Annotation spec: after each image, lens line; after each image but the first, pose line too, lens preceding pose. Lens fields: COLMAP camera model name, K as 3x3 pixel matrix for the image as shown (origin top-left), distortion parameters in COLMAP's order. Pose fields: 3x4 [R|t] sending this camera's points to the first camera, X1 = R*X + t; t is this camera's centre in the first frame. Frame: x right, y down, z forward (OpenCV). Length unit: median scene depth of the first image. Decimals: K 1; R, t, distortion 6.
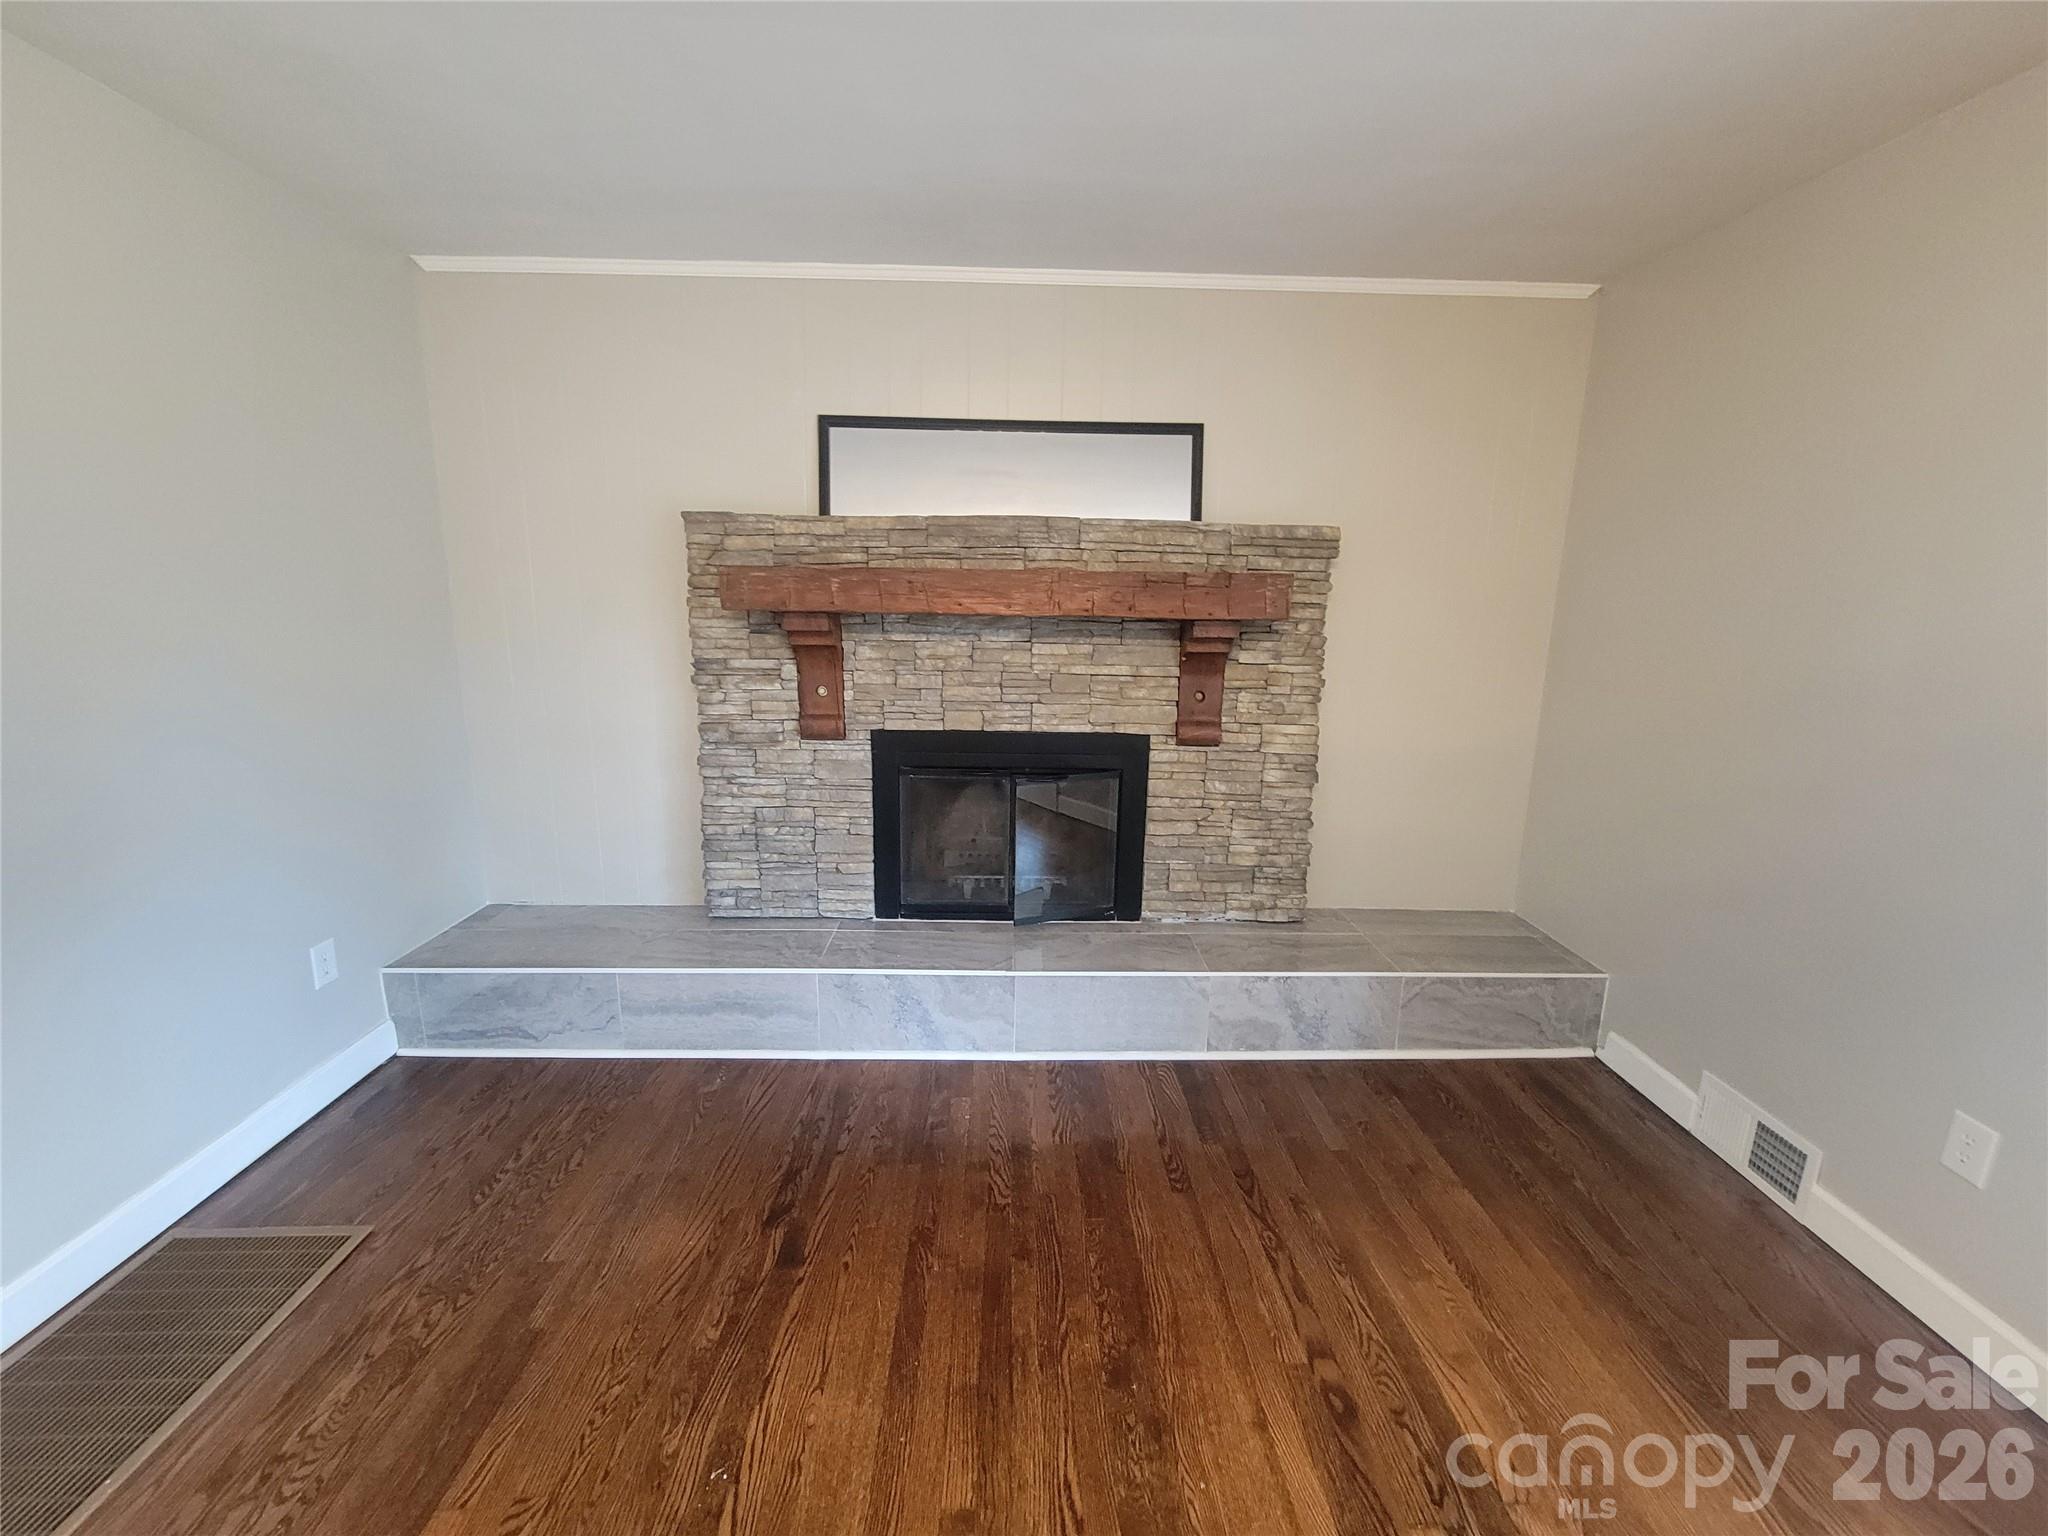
lens RADIAL K [[836.3, 0, 1036.7], [0, 836.3, 761.5], [0, 0, 1]] dist [0.000666, 0.000289]
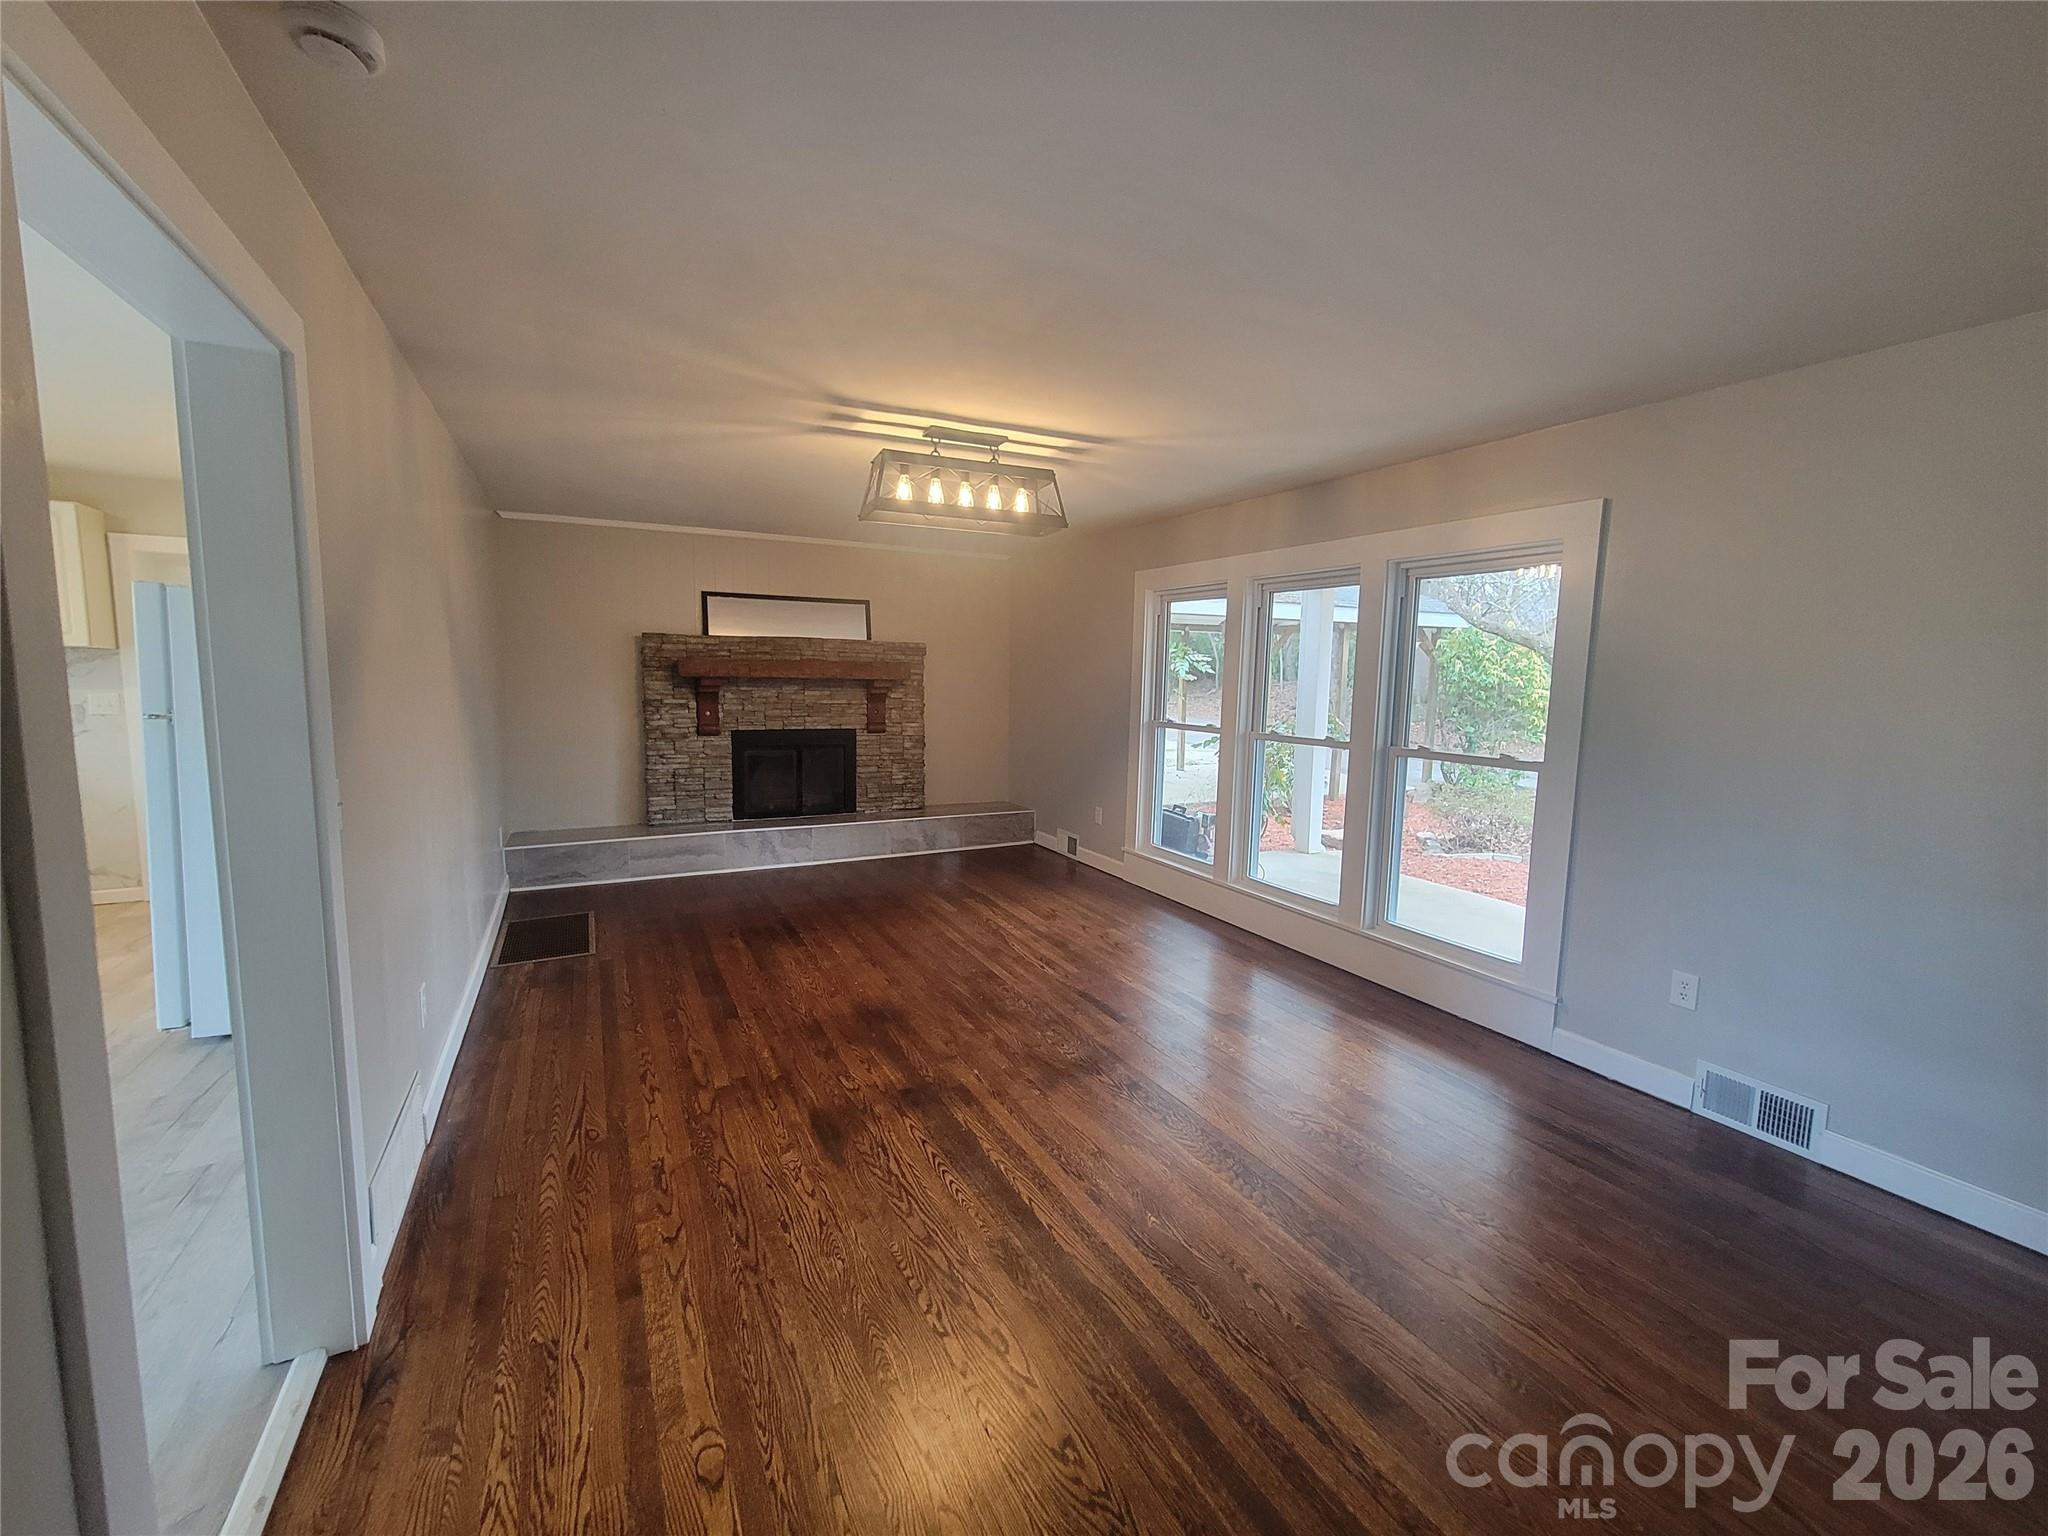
lens RADIAL K [[836.3, 0, 1021.2], [0, 836.3, 758.7], [0, 0, 1]] dist [0.000666, 0.000289]
pose [[0.900035, -0.046707, 0.433307, -0.475130], [0.083901, 0.994212, -0.067107, 0.251288], [-0.427665, 0.096753, 0.898745, -1.316612]]
